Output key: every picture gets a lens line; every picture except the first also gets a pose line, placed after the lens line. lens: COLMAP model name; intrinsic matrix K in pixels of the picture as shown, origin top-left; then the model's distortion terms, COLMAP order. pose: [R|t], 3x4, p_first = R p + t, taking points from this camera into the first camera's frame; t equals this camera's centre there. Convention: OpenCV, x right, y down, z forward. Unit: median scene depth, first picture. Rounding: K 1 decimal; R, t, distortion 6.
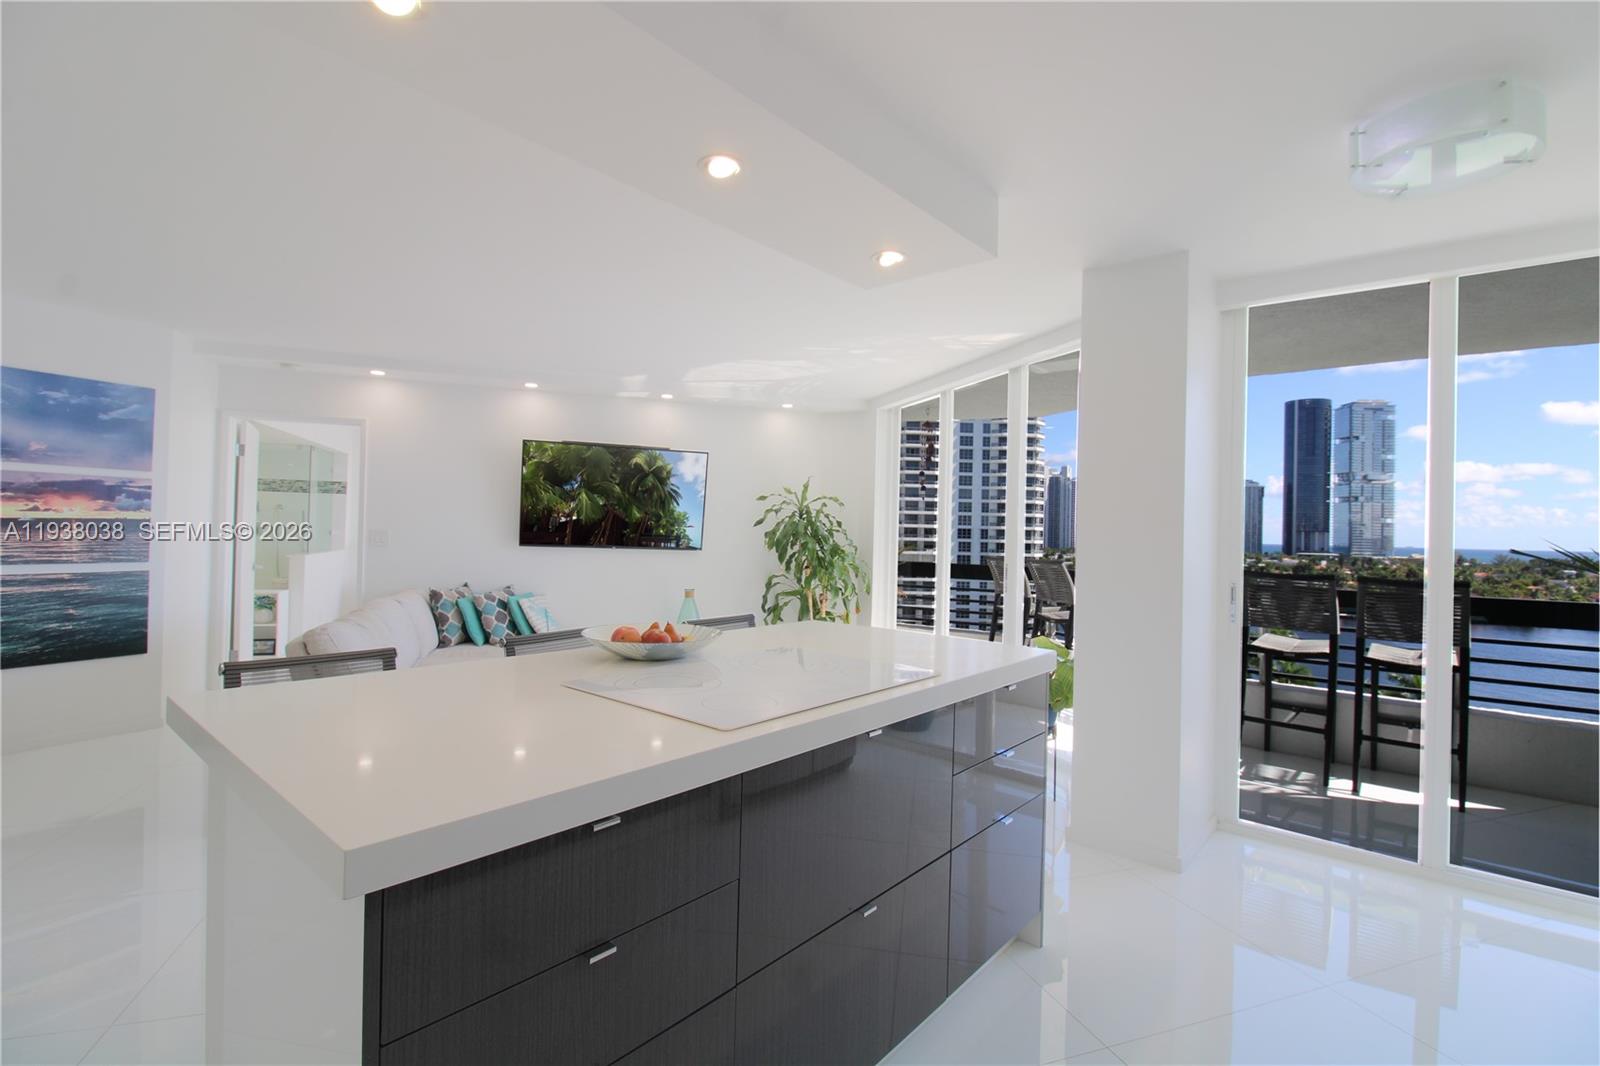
lens RADIAL K [[742.6, 0, 803.0], [0, 742.6, 523.2], [0, 0, 1]] dist [0.007962, -0.015567]
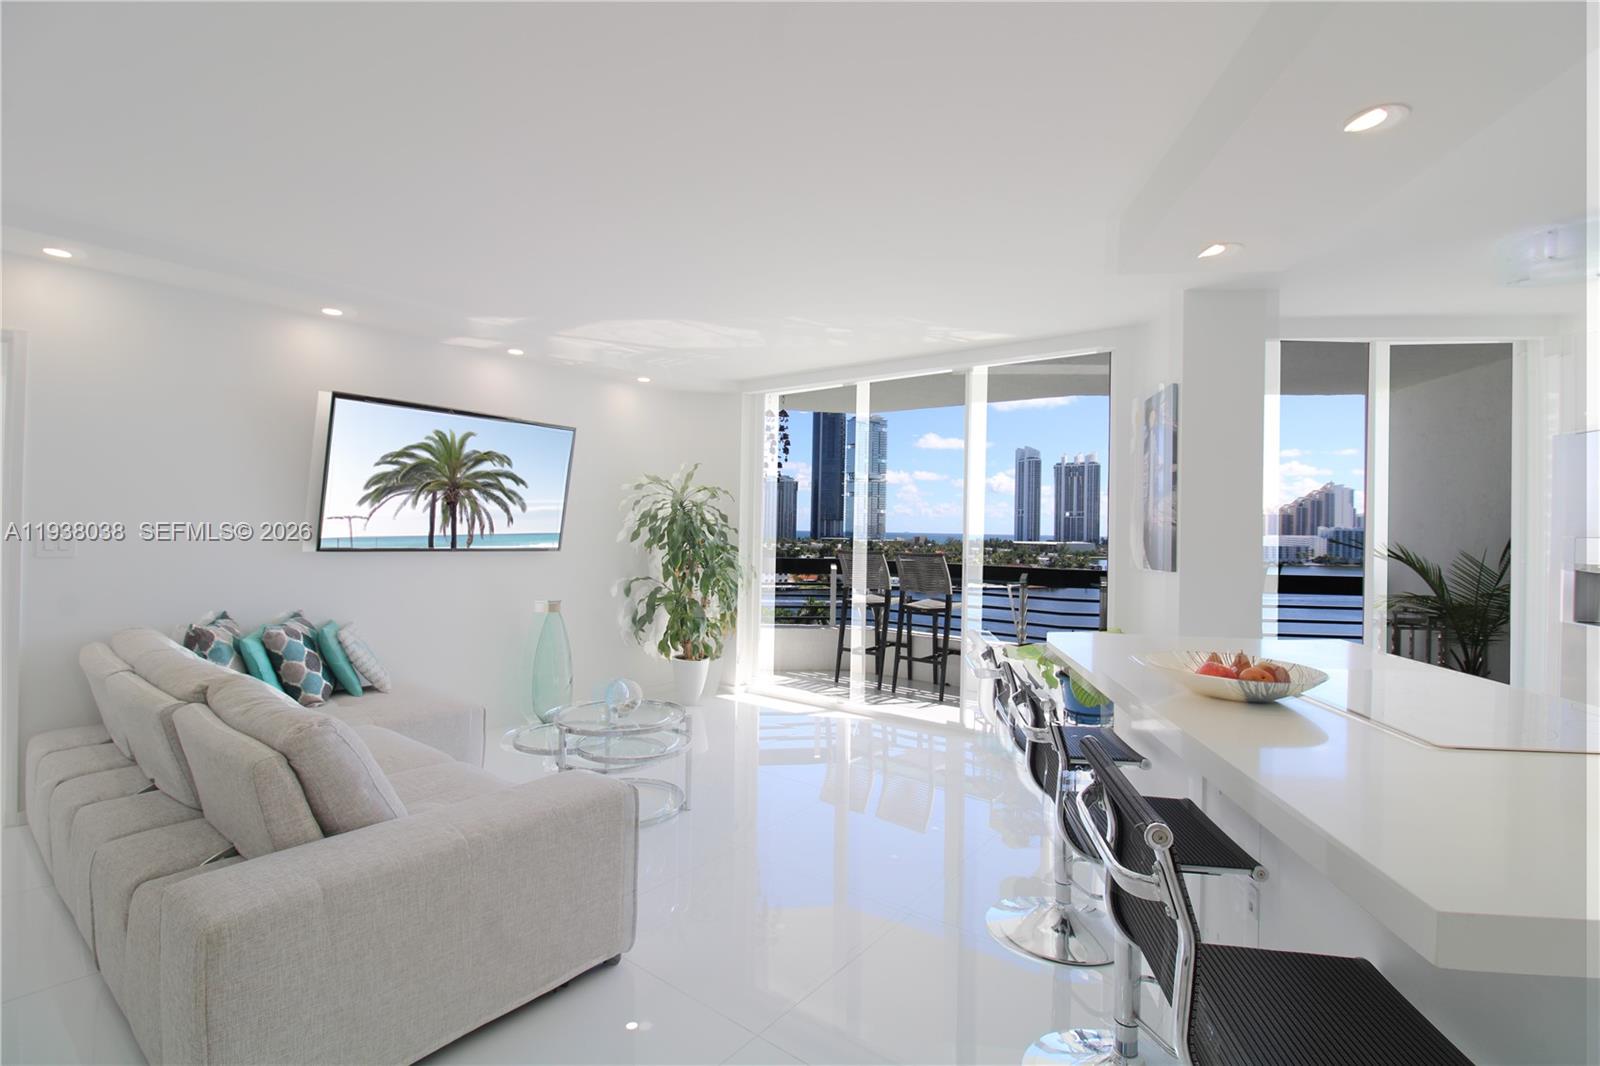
lens RADIAL K [[742.6, 0, 803.0], [0, 742.6, 523.2], [0, 0, 1]] dist [0.007962, -0.015567]
pose [[0.839622, -0.004044, 0.543156, -0.468833], [-0.004072, 0.999897, 0.013740, -0.007229], [-0.543155, -0.013749, 0.839520, 0.255794]]
